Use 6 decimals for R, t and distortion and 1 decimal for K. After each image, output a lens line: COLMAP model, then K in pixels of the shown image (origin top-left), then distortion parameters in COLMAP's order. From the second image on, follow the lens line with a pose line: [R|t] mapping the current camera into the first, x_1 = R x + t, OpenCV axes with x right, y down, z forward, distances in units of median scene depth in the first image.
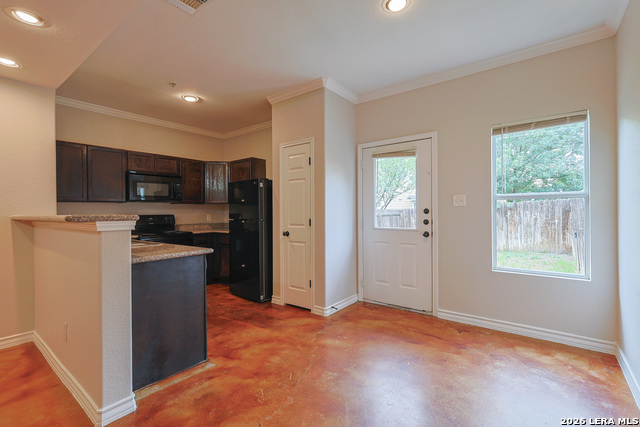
lens RADIAL K [[292.9, 0, 321.0], [0, 292.9, 212.1], [0, 0, 1]] dist [0.001436, -0.000150]
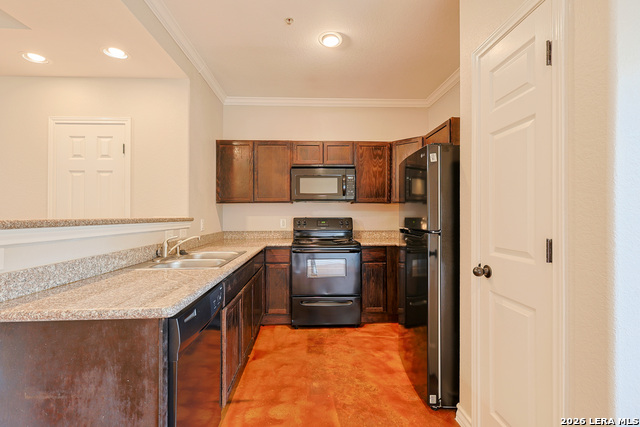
lens RADIAL K [[292.9, 0, 321.0], [0, 292.9, 212.1], [0, 0, 1]] dist [0.001436, -0.000150]
pose [[0.644552, 0.000552, -0.764561, 0.040440], [-0.006328, 0.999969, -0.004612, -0.002427], [0.764535, 0.007811, 0.644535, 0.566215]]
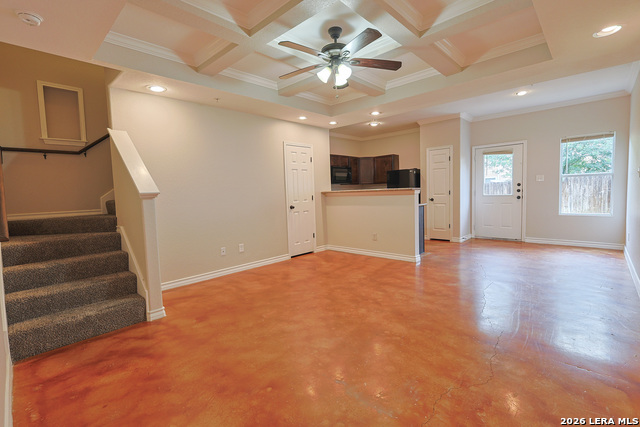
lens RADIAL K [[292.9, 0, 321.0], [0, 292.9, 212.1], [0, 0, 1]] dist [0.001436, -0.000150]
pose [[0.994869, -0.016791, -0.099767, -0.597171], [0.023711, 0.997363, 0.068588, 0.011370], [0.098353, -0.070602, 0.992644, -0.816965]]
